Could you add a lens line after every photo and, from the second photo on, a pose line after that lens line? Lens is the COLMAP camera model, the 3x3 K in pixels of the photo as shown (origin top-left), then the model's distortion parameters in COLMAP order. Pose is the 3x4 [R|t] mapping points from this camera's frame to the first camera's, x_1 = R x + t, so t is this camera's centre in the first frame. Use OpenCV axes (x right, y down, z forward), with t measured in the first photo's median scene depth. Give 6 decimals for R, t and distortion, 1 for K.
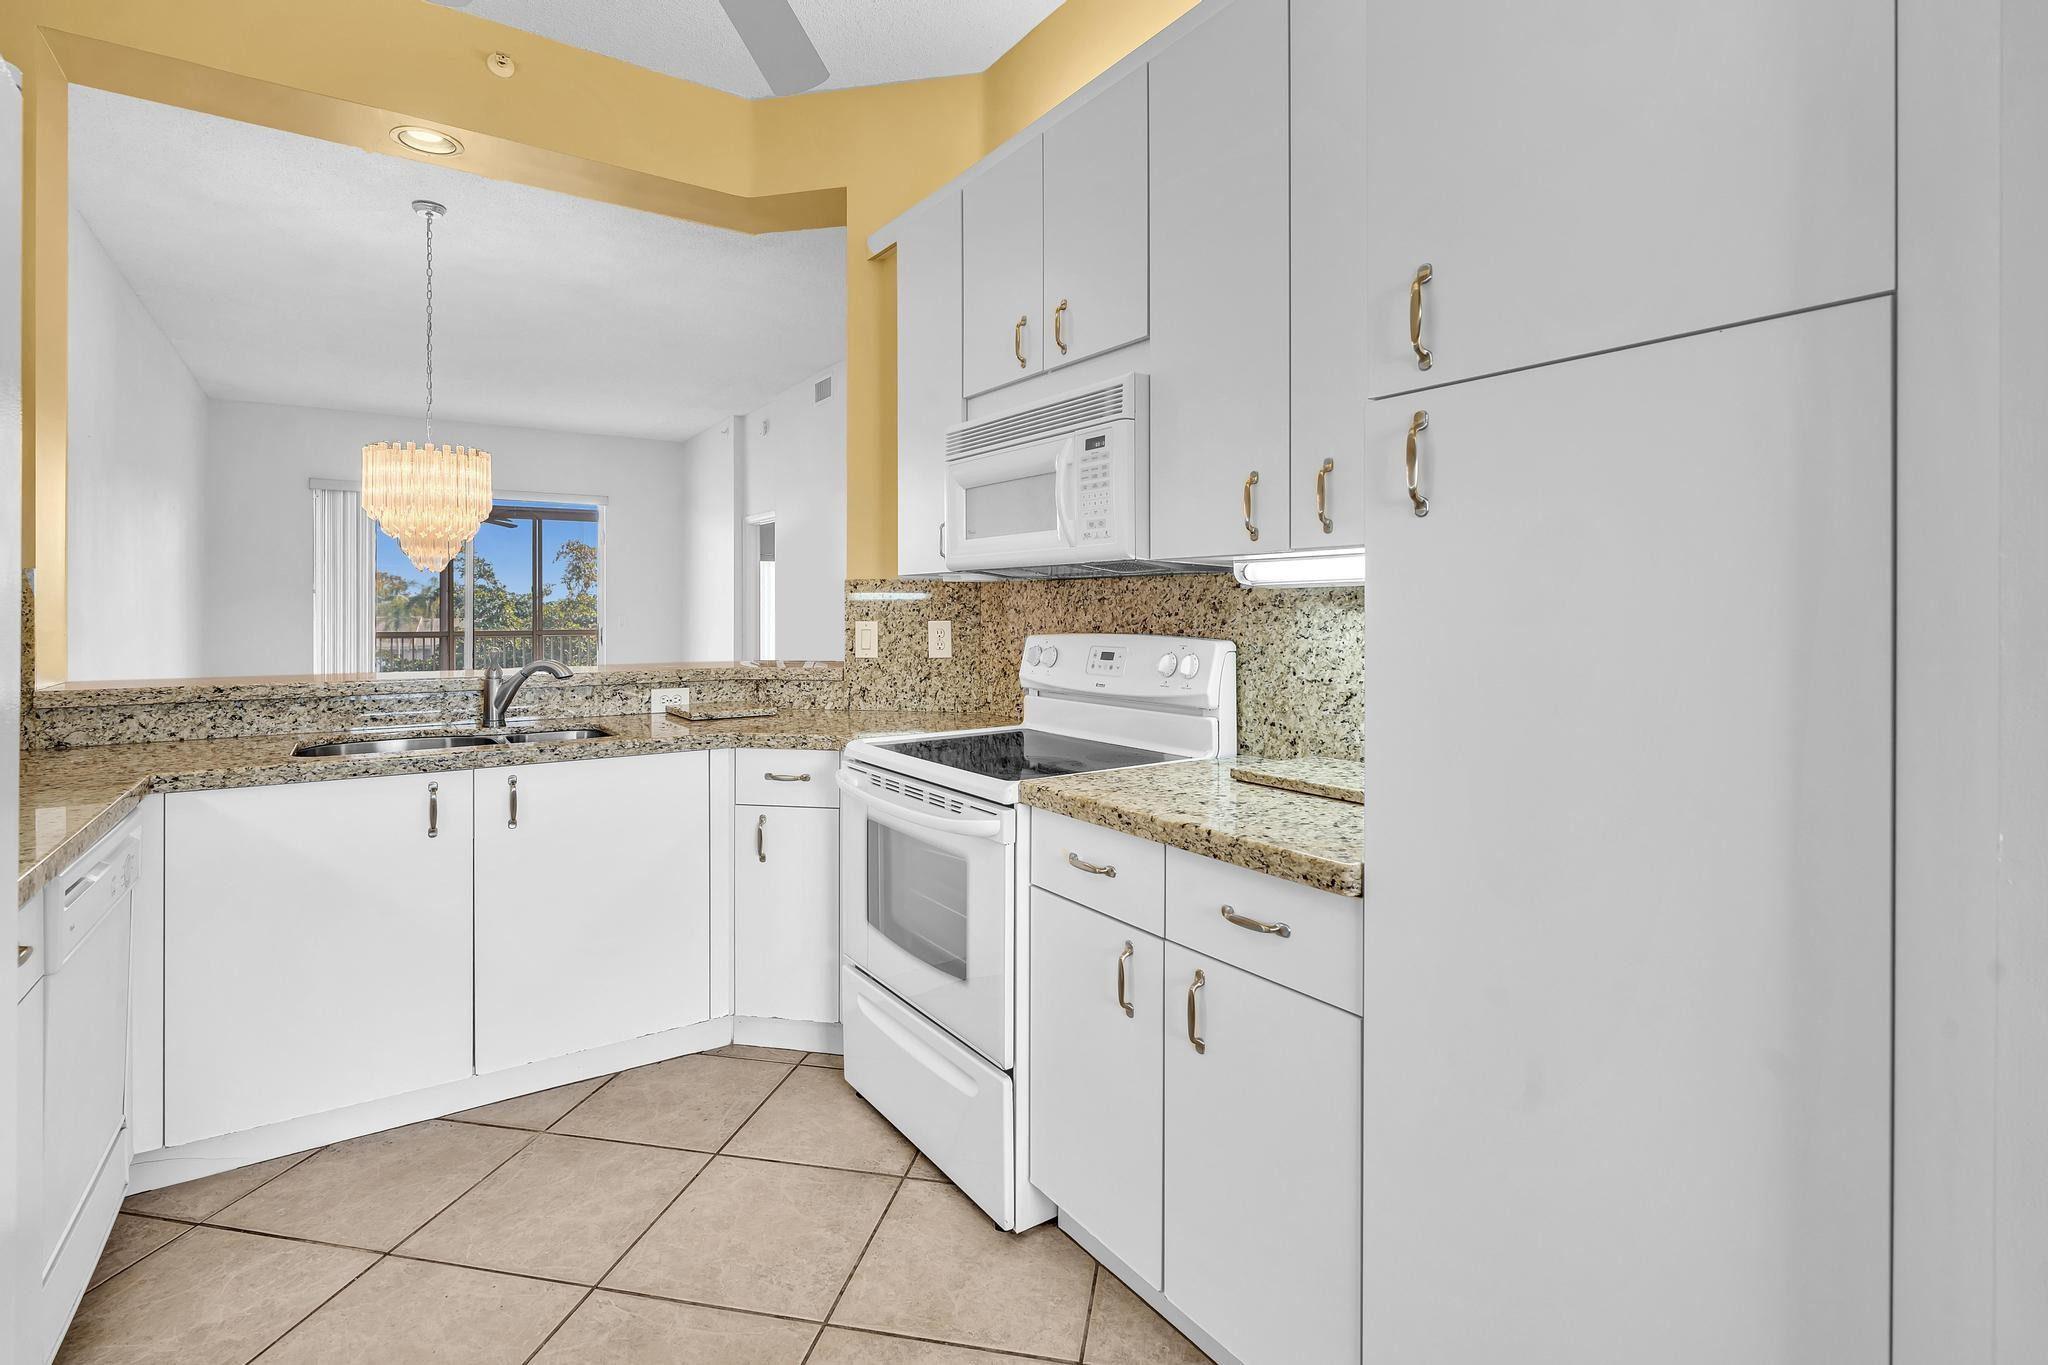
lens RADIAL K [[984.3, 0, 1015.7], [0, 984.3, 612.4], [0, 0, 1]] dist [-0.003840, 0.000263]
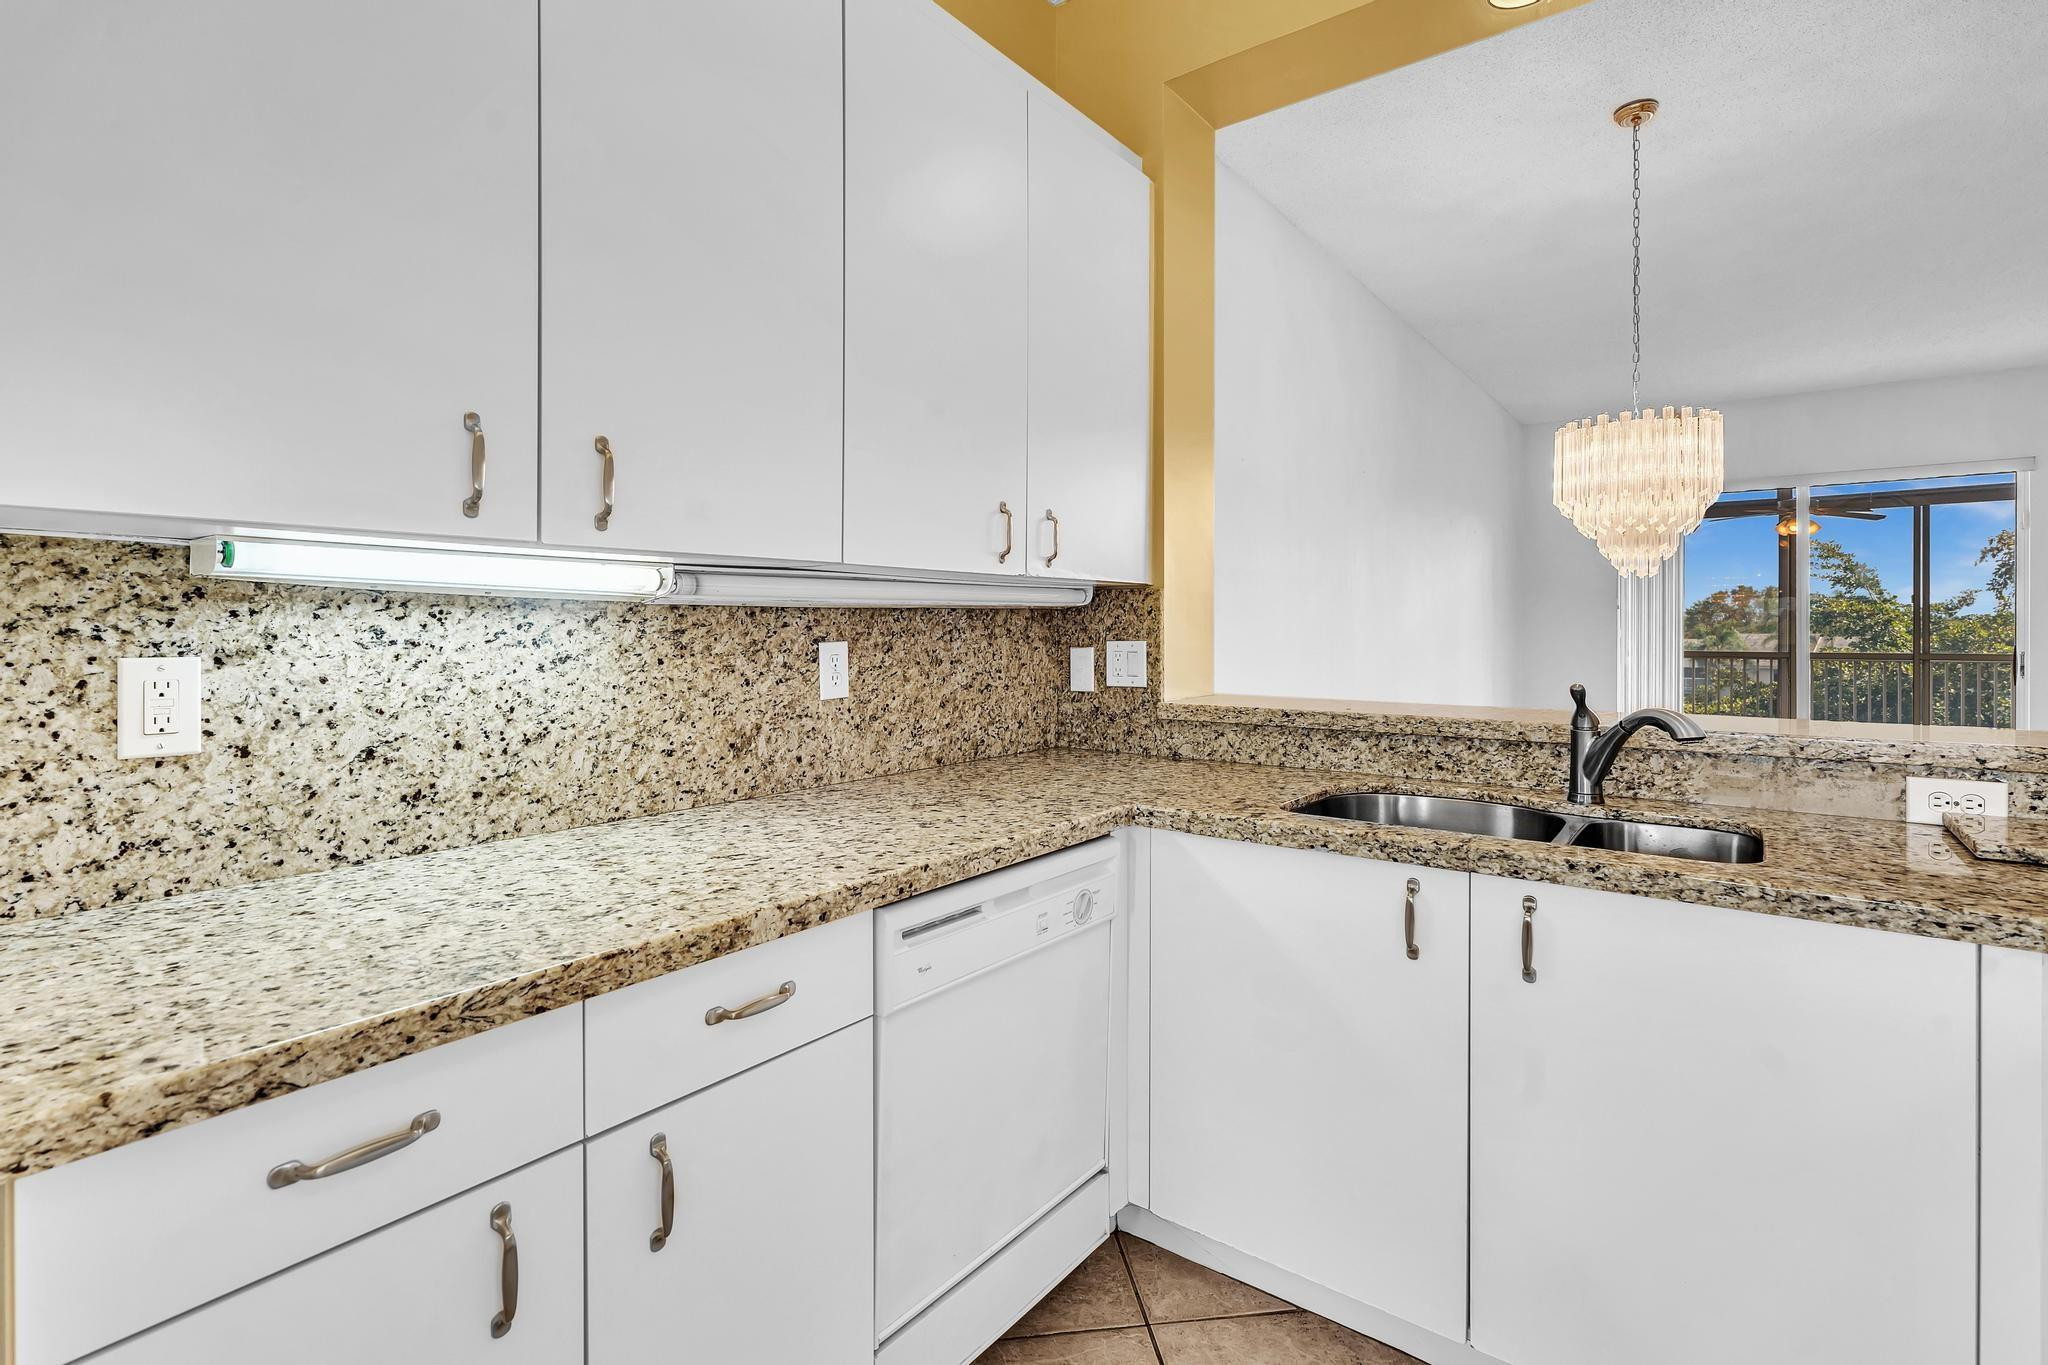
lens RADIAL K [[966.6, 0, 1022.0], [0, 966.6, 632.4], [0, 0, 1]] dist [-0.003385, 0.001968]
pose [[0.320773, 0.003788, -0.947149, -0.034161], [-0.001103, 0.999993, 0.003625, 0.000117], [0.947155, -0.000118, 0.320775, 0.386588]]
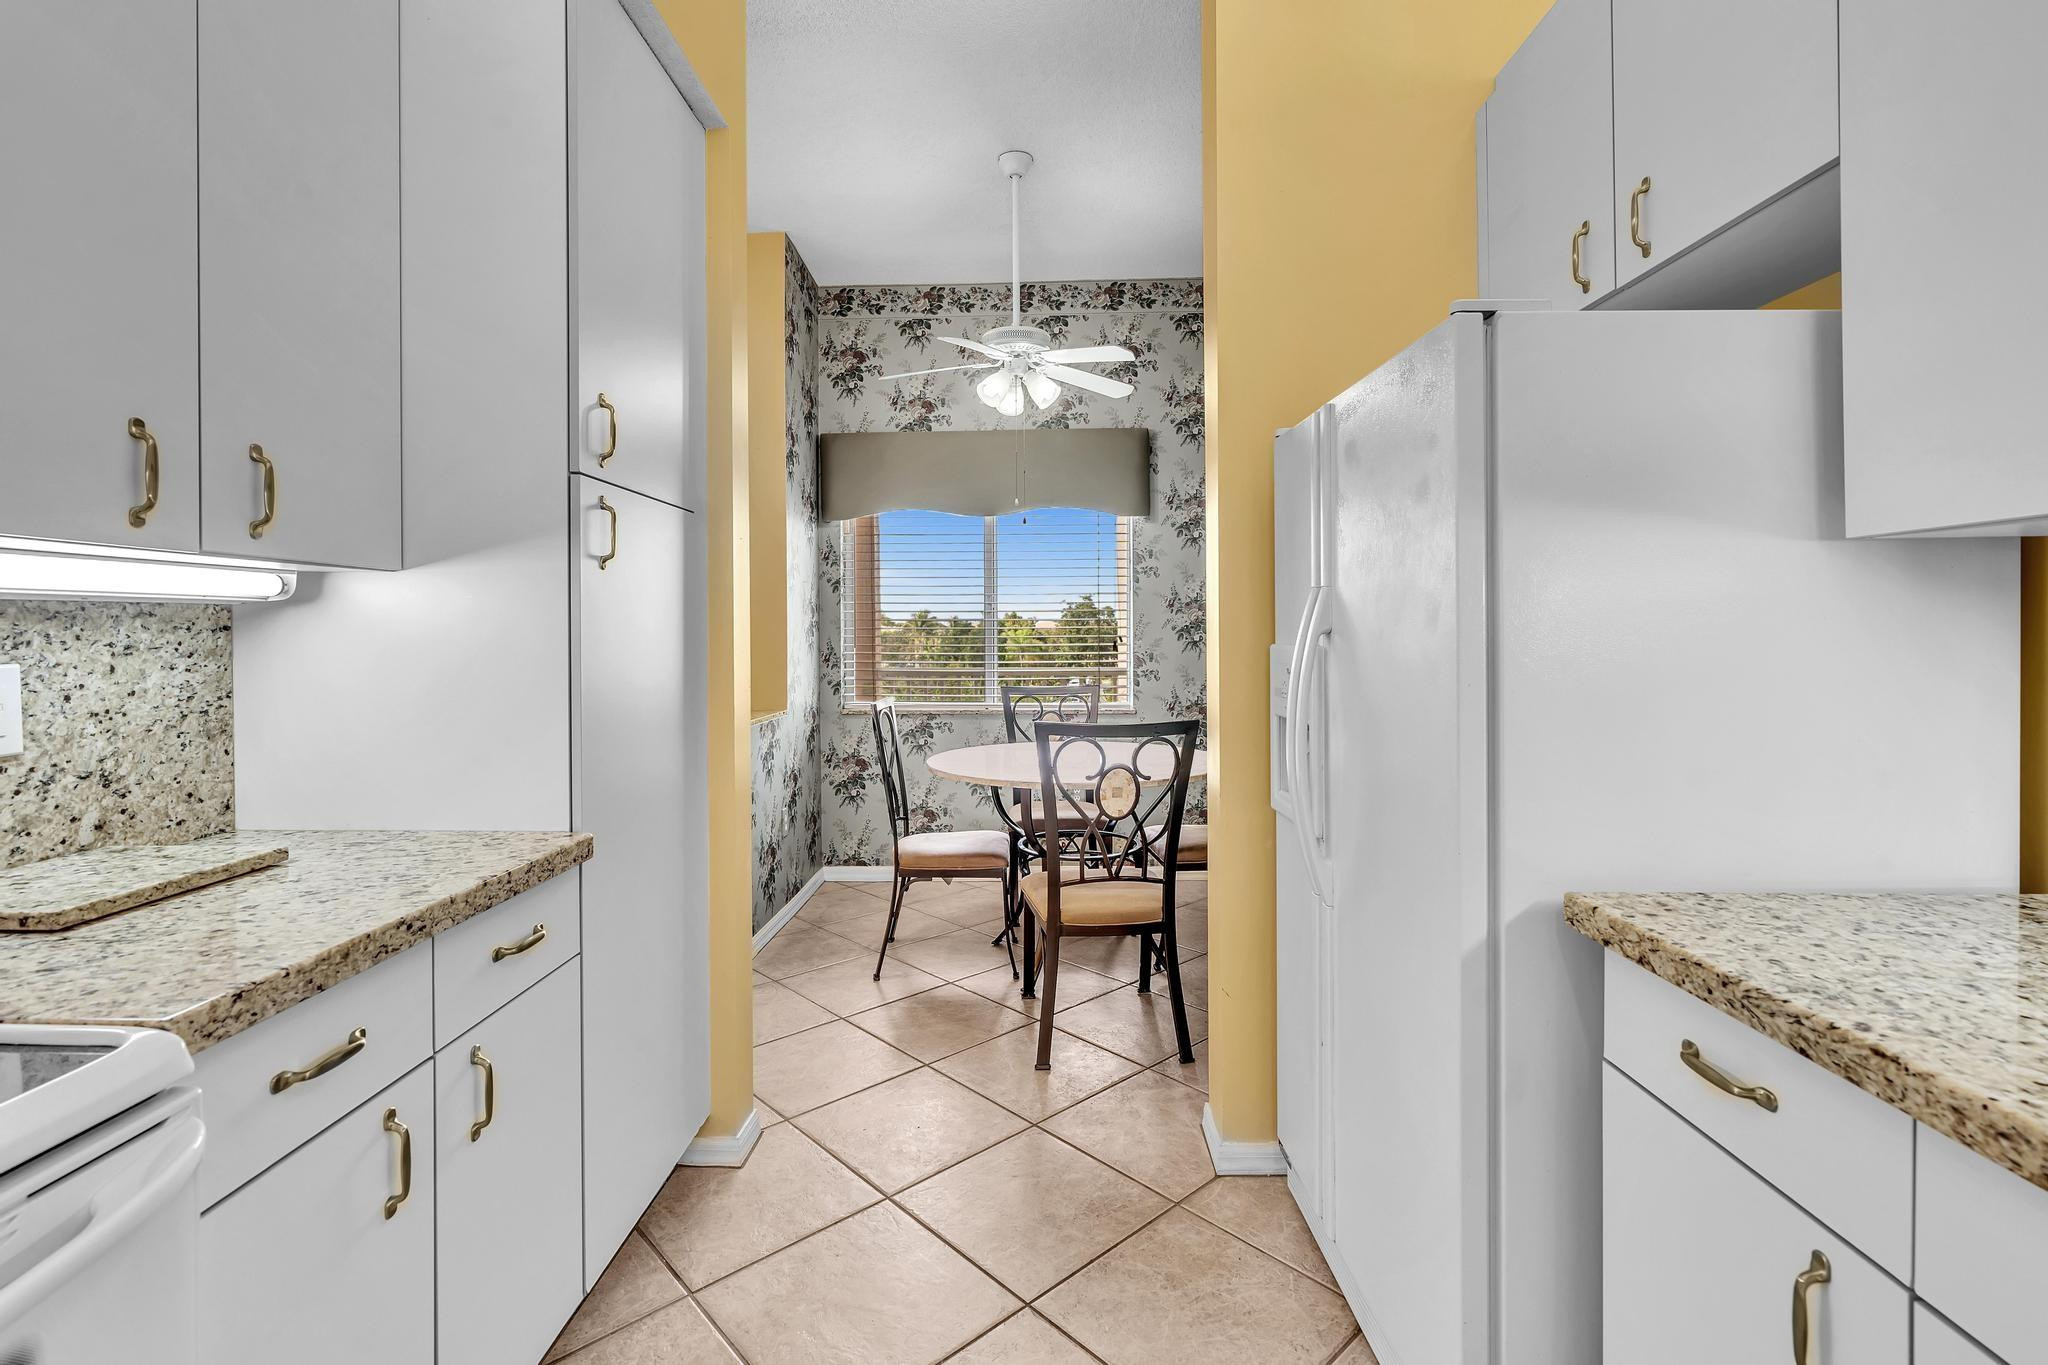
lens RADIAL K [[952.7, 0, 987.0], [0, 952.7, 638.0], [0, 0, 1]] dist [-0.000722, 0.001489]
pose [[-0.795619, 0.000292, 0.605797, -0.338450], [0.006242, 0.999951, 0.007715, -0.001476], [-0.605765, 0.009920, -0.795582, 0.685626]]
